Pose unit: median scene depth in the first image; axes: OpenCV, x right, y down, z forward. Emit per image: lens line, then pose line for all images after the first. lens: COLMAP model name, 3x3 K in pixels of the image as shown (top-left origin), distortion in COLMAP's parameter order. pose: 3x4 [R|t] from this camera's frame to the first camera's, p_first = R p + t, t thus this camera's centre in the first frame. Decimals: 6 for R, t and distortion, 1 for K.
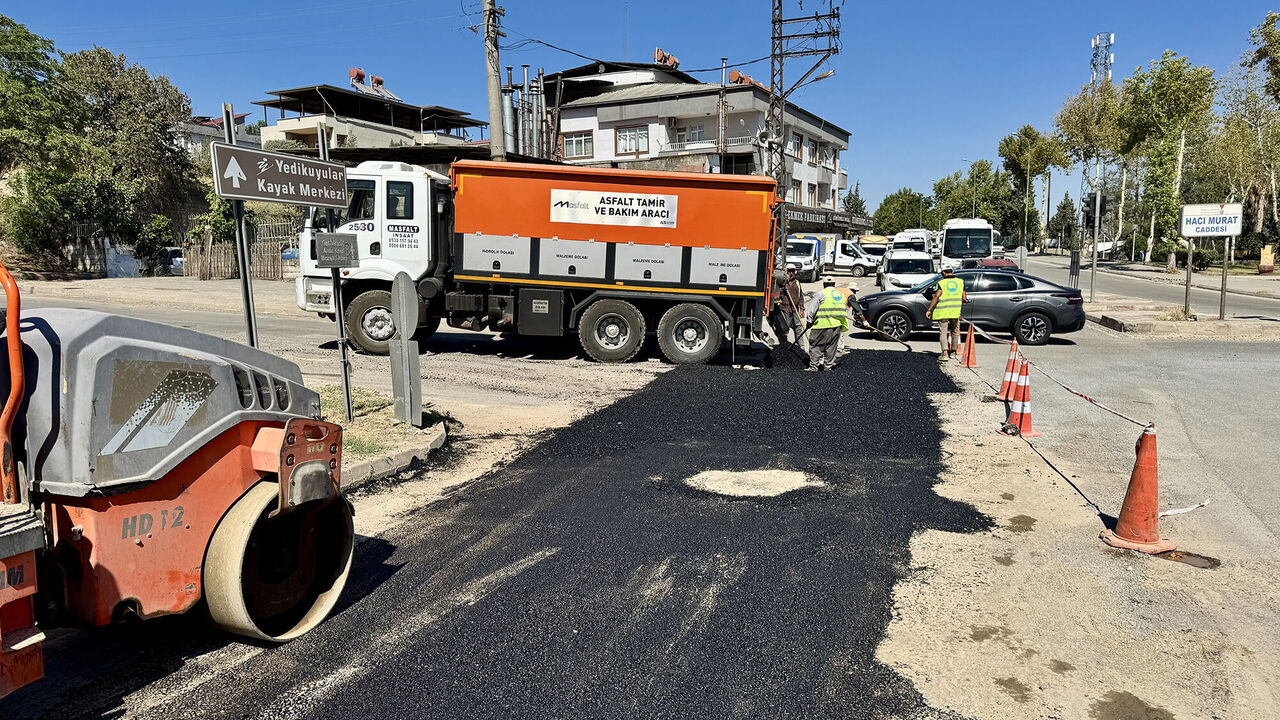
lens RADIAL K [[1022.6, 0, 640.0], [0, 1022.6, 360.0], [0, 0, 1]] dist [0.003105, 0.001482]
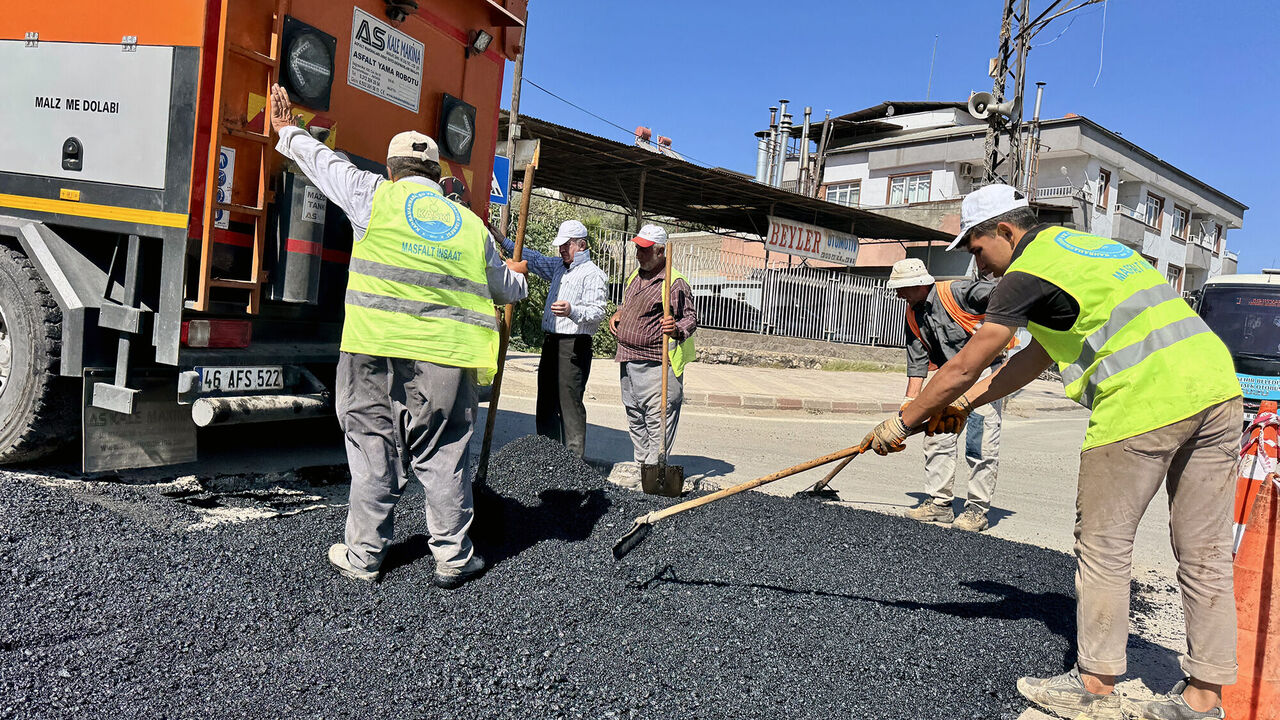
lens RADIAL K [[1022.6, 0, 640.0], [0, 1022.6, 360.0], [0, 0, 1]] dist [0.003105, 0.001482]
pose [[0.936028, 0.076124, -0.343593, 0.073860], [-0.108851, 0.991074, -0.076960, -0.007372], [0.334667, 0.109437, 0.935960, 0.214730]]
